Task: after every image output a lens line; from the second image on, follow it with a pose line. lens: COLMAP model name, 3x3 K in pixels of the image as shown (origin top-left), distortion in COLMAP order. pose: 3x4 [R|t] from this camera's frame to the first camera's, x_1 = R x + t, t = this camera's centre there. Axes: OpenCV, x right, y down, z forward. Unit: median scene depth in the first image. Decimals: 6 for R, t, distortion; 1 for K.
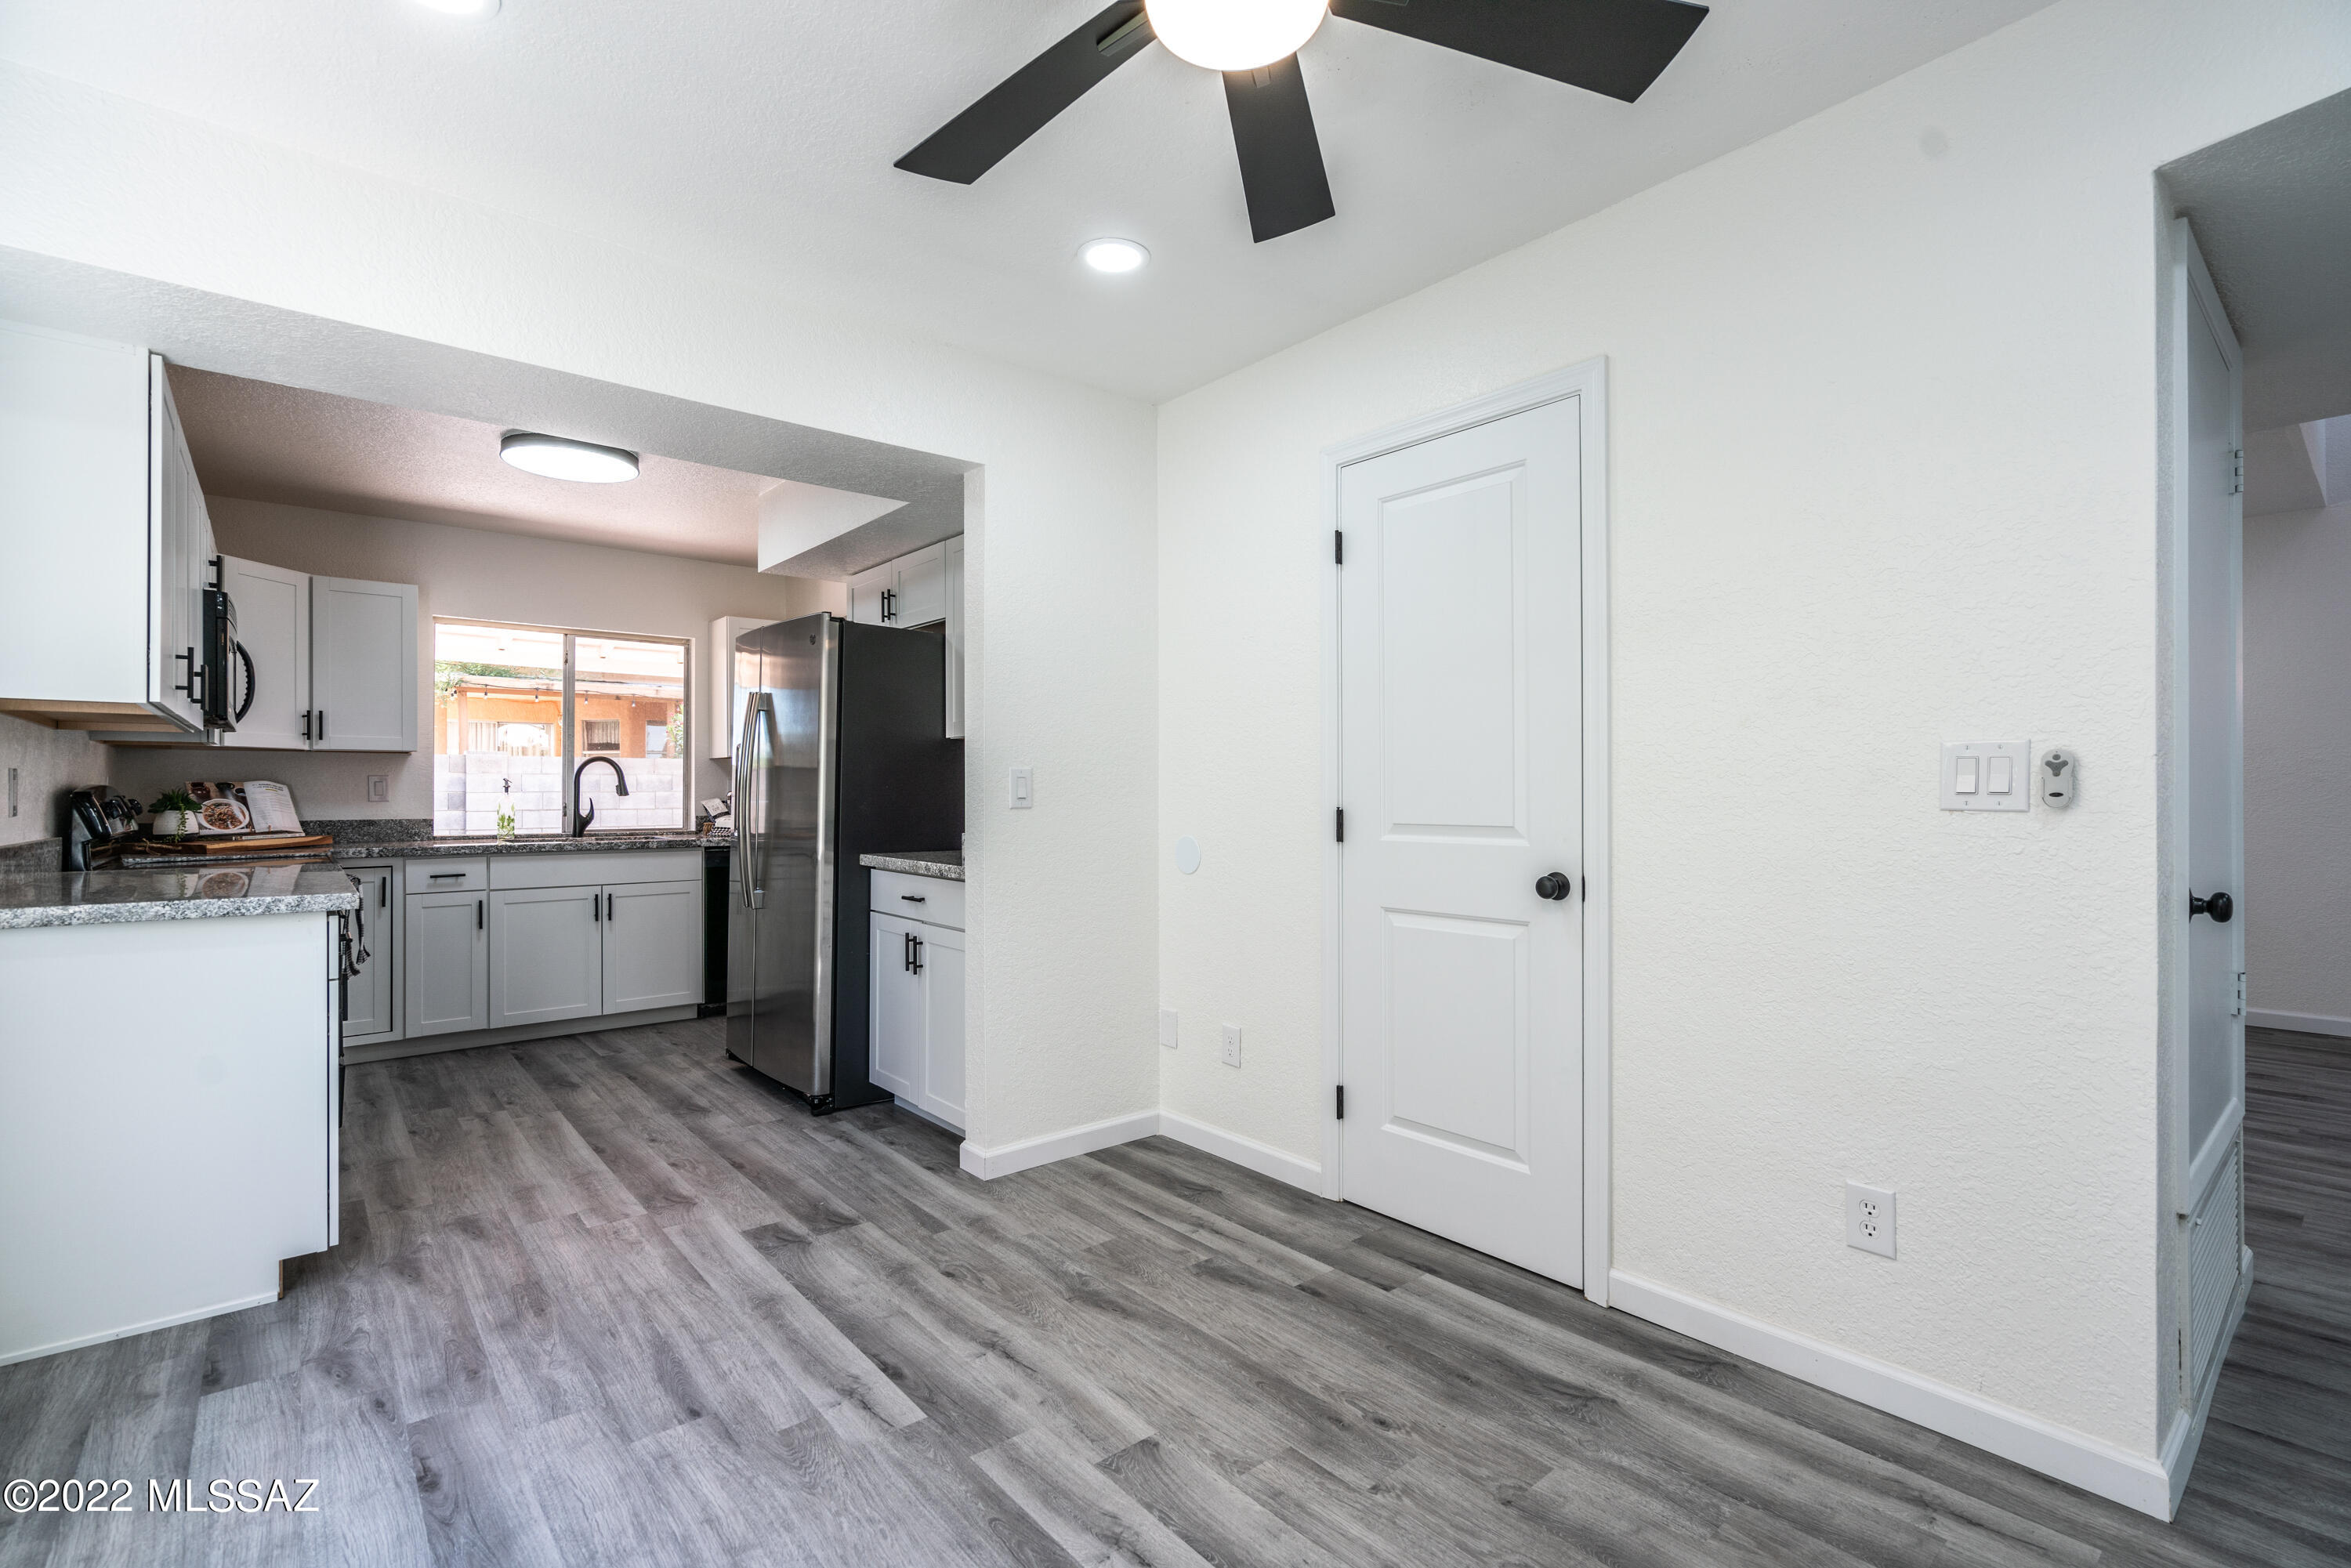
lens RADIAL K [[1062.9, 0, 1186.7], [0, 1062.9, 786.3], [0, 0, 1]] dist [-0.009334, 0.004482]
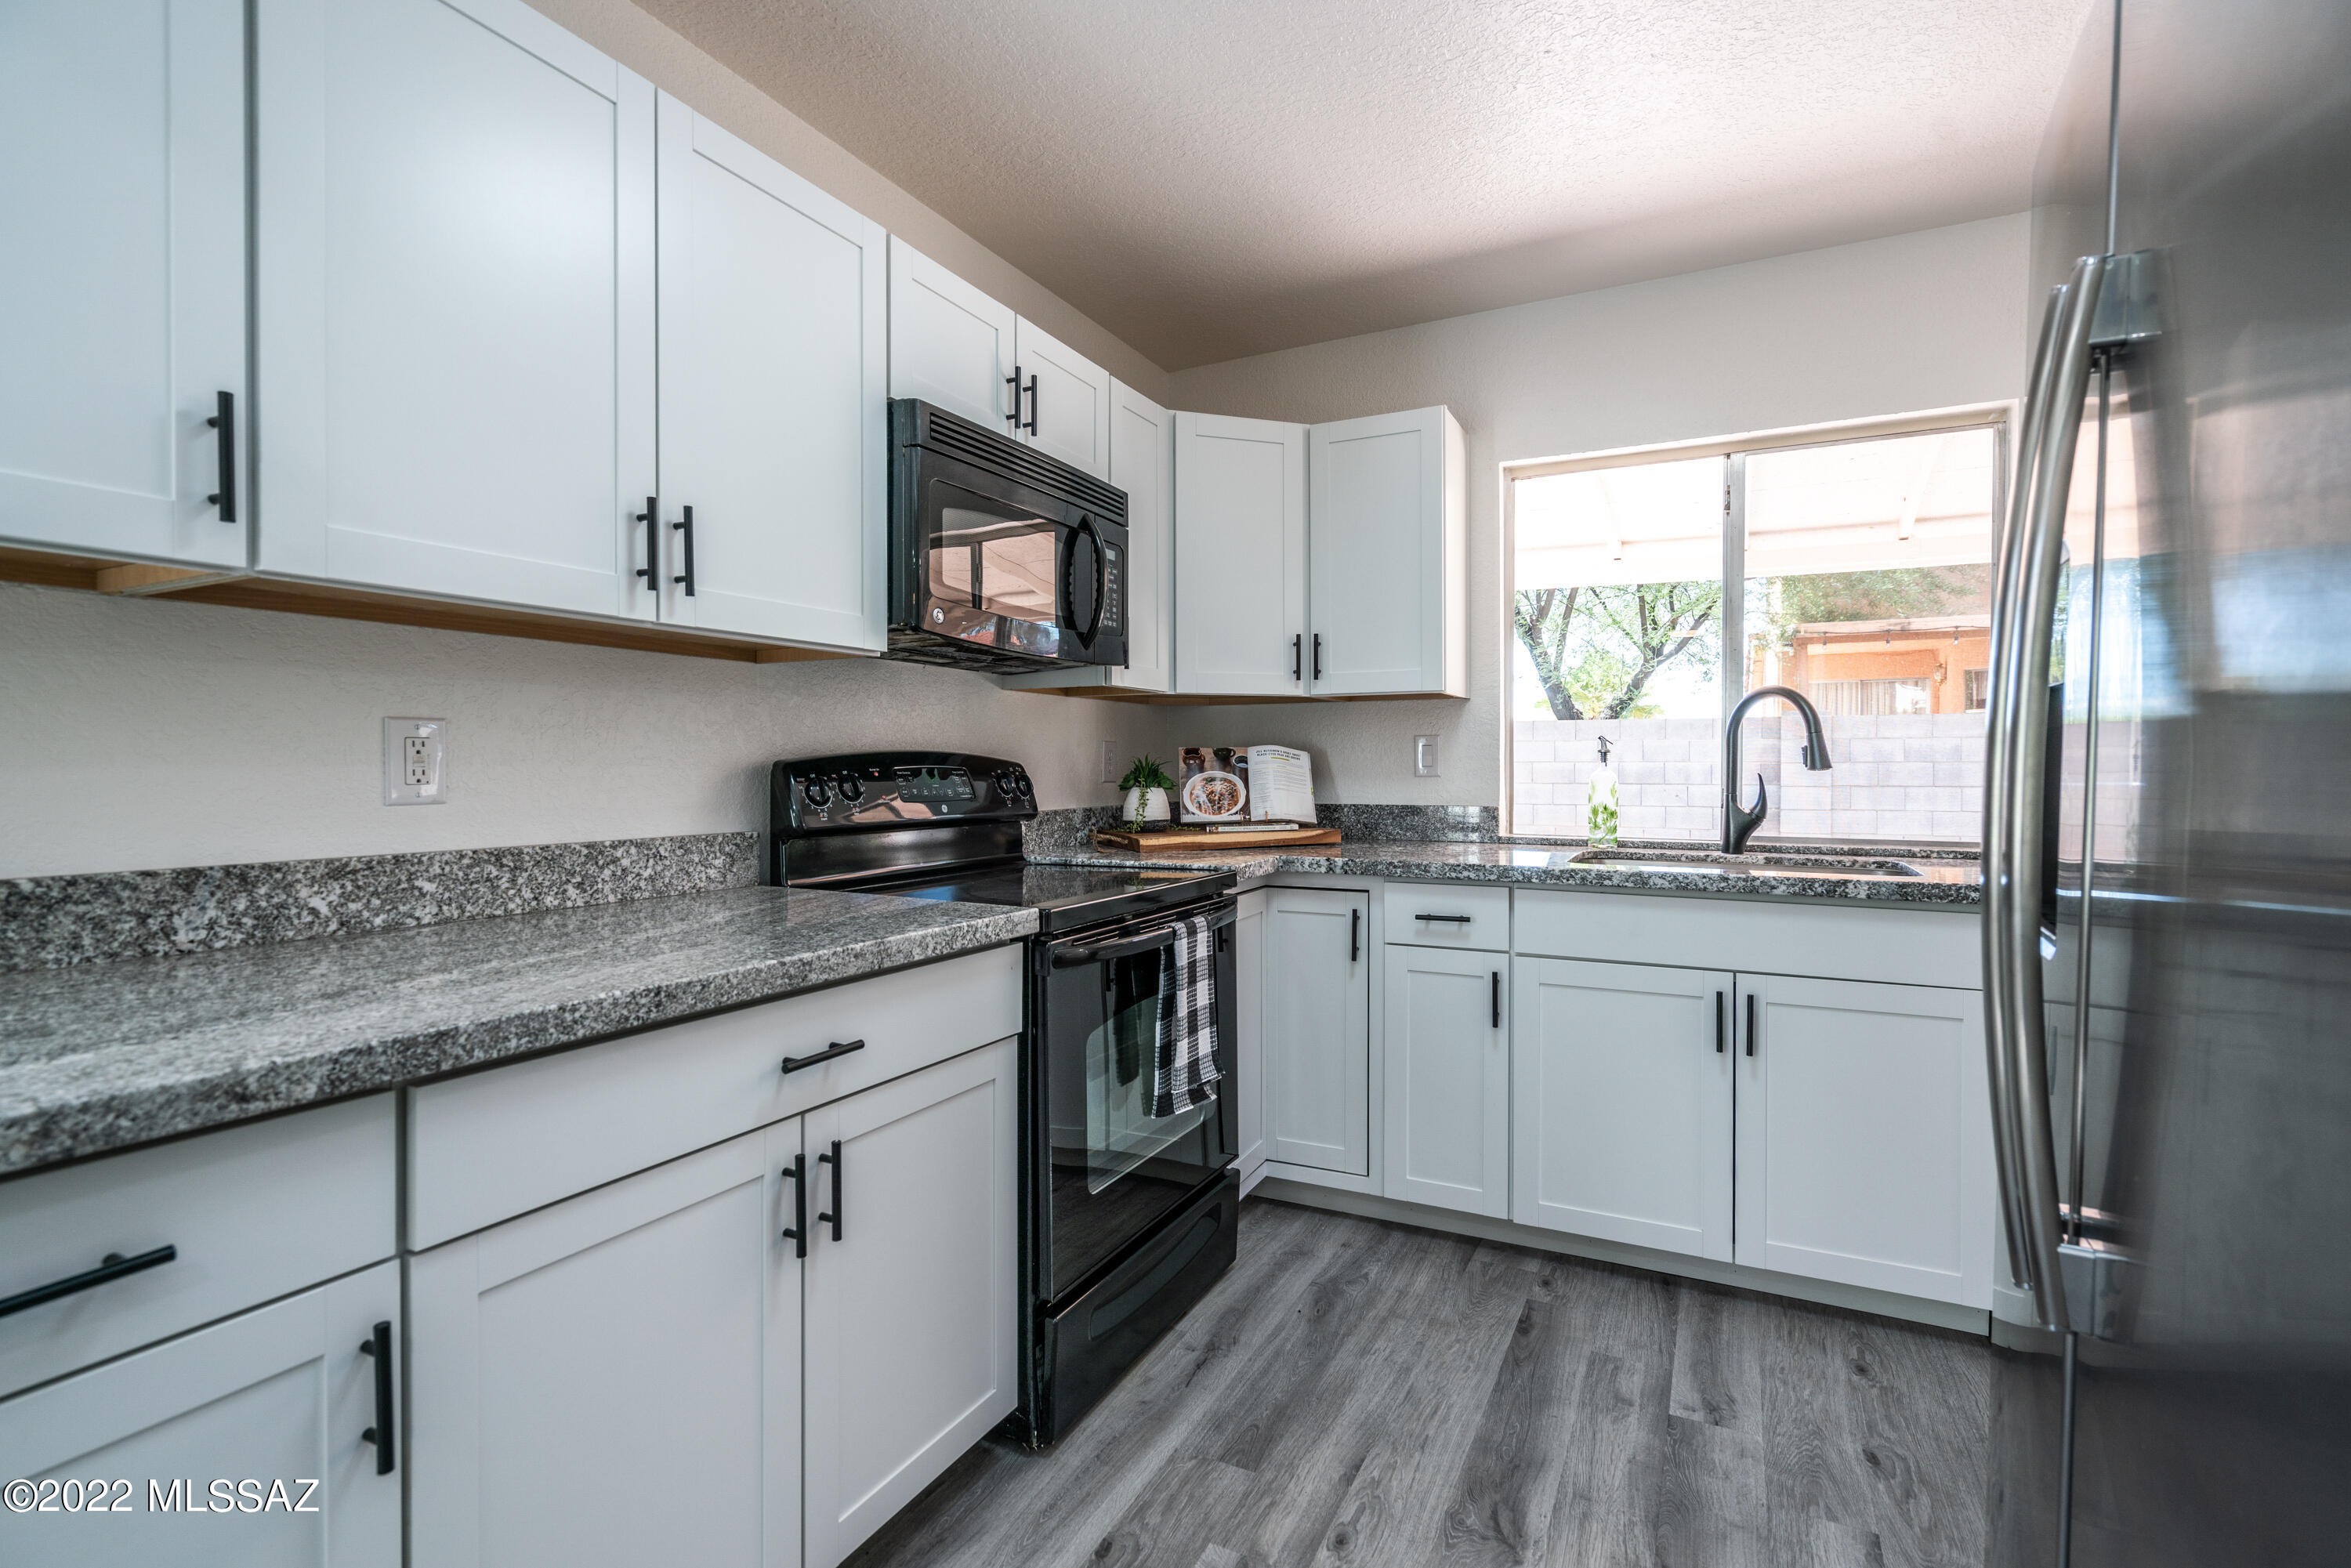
lens RADIAL K [[1062.9, 0, 1189.5], [0, 1062.9, 774.6], [0, 0, 1]] dist [-0.009334, 0.004482]
pose [[0.380983, 0.010815, -0.924519, -0.255555], [0.004189, 0.999901, 0.013423, 0.004521], [0.924573, -0.008986, 0.380900, 0.691597]]
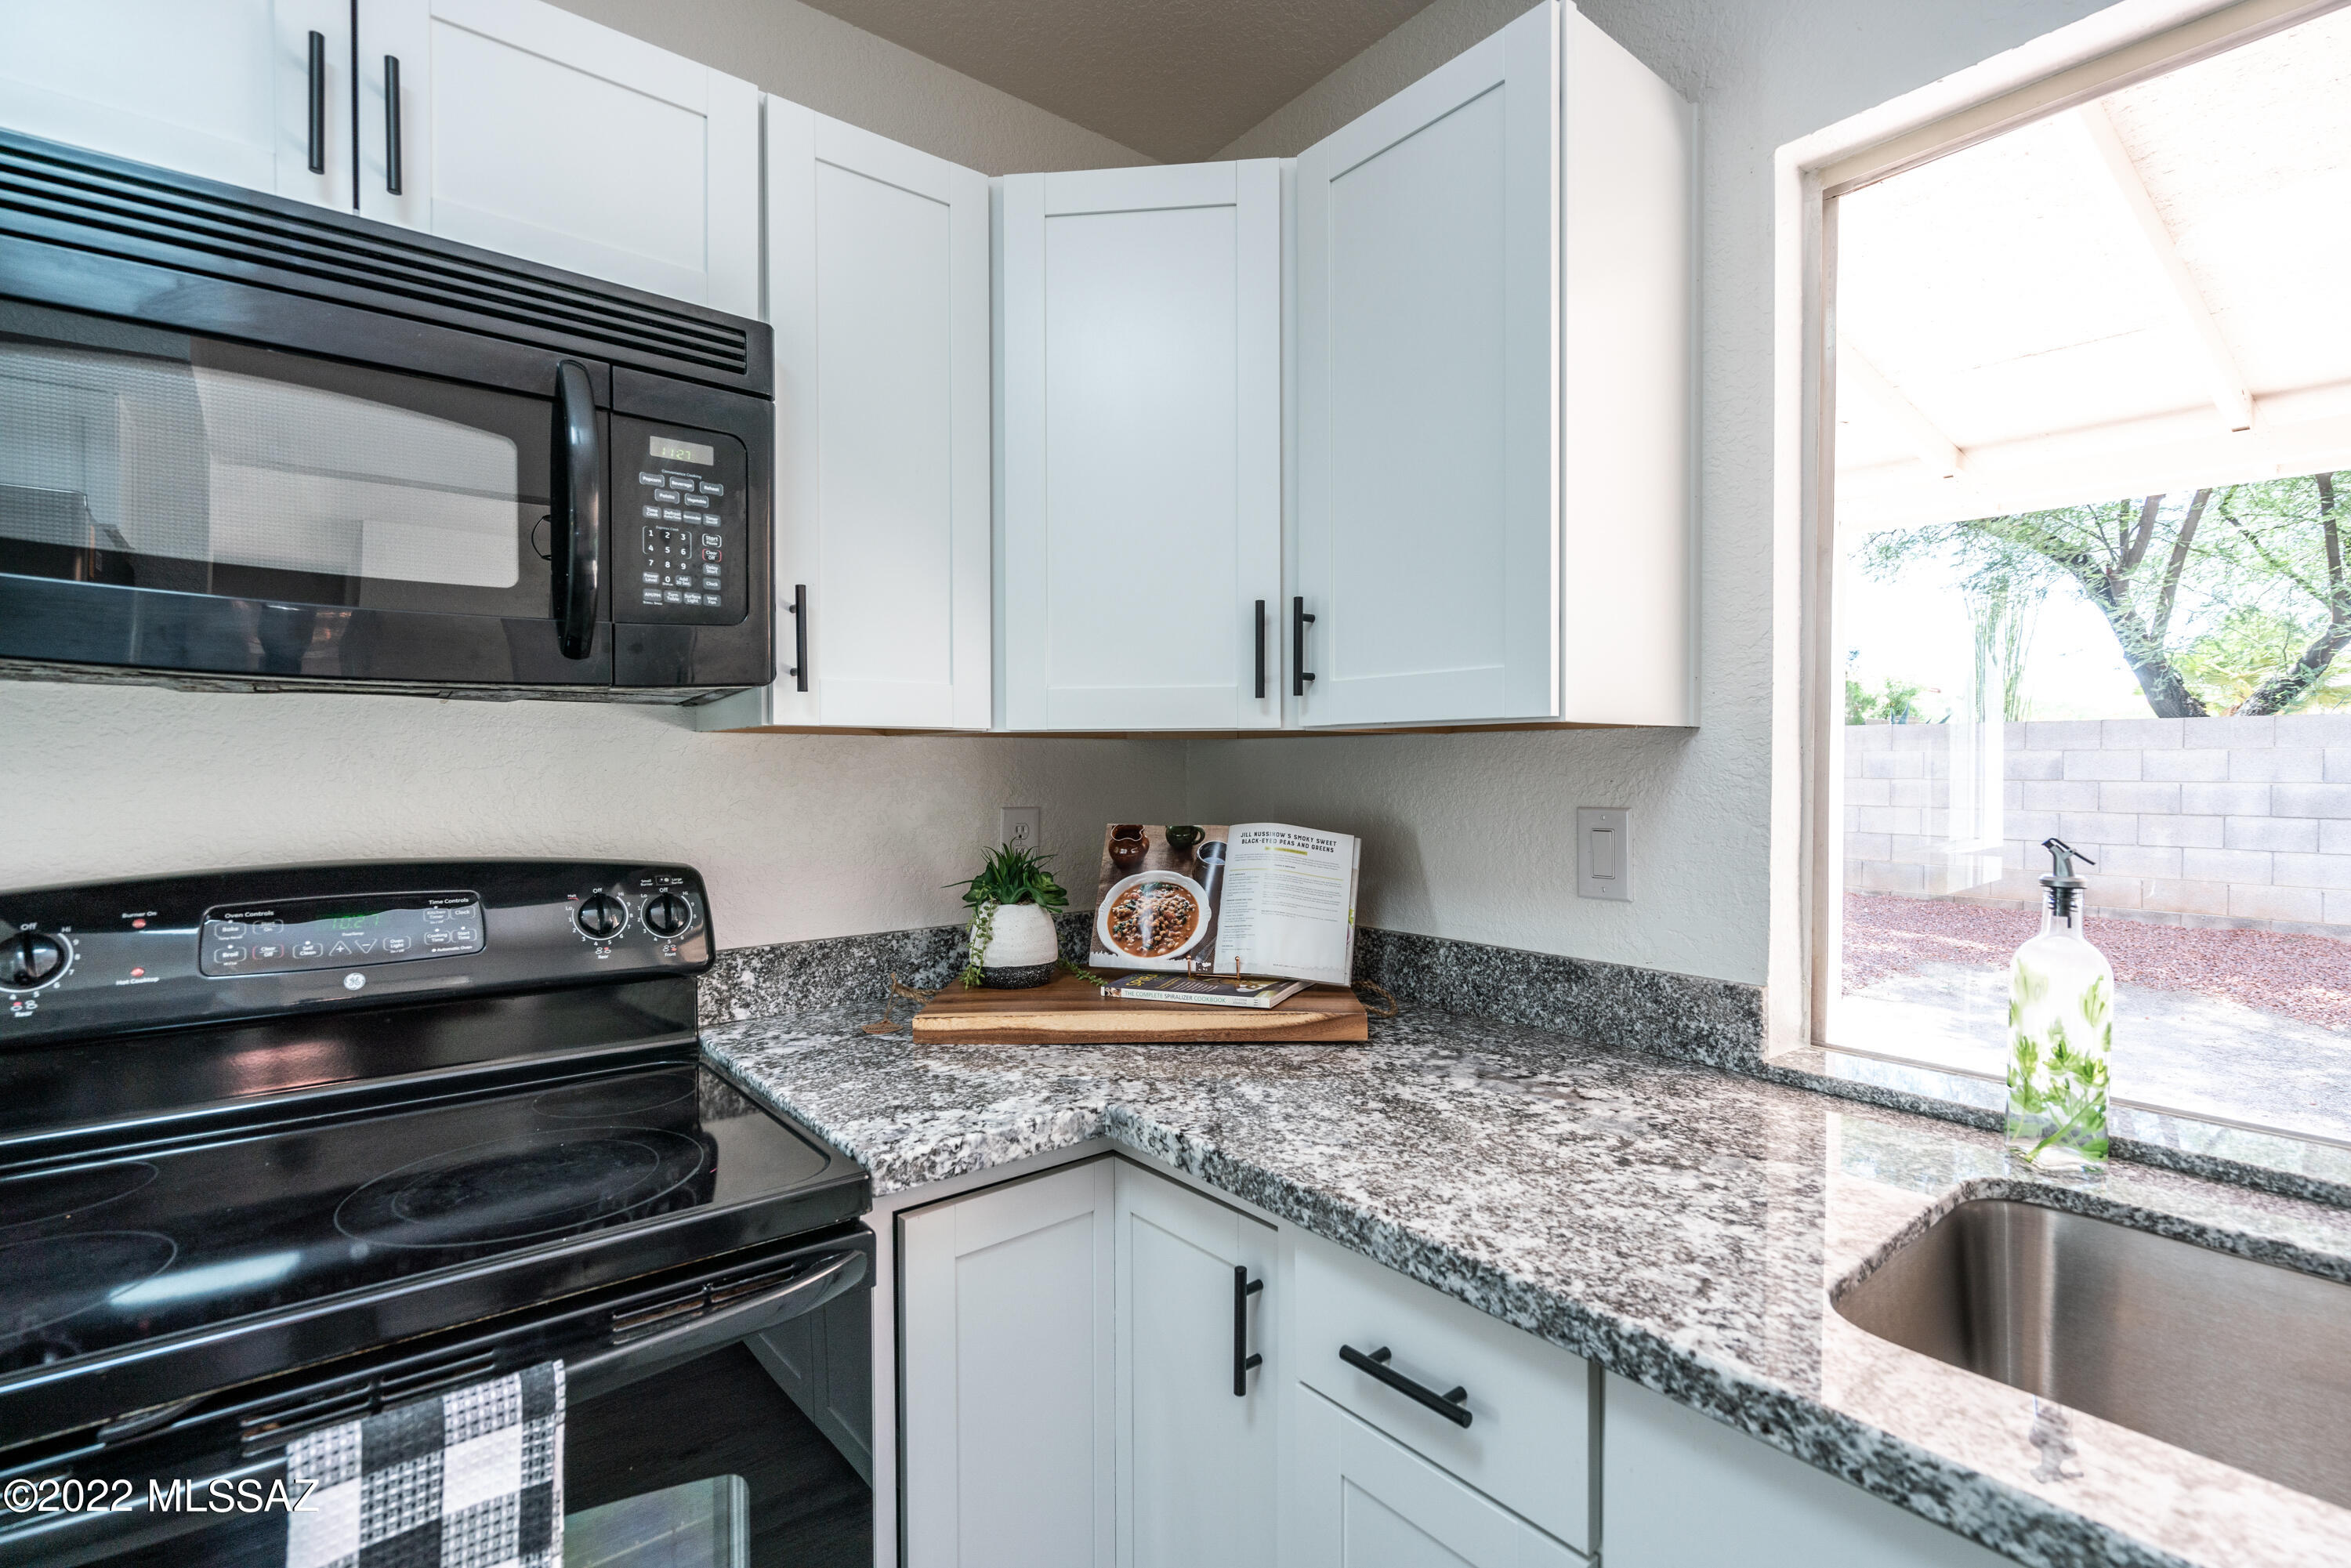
lens RADIAL K [[1062.9, 0, 1172.2], [0, 1062.9, 780.7], [0, 0, 1]] dist [-0.009334, 0.004482]
pose [[-0.042174, 0.016870, -0.998968, -0.522195], [0.006037, 0.999843, 0.016630, -0.025121], [0.999092, -0.005329, -0.042269, 0.987959]]
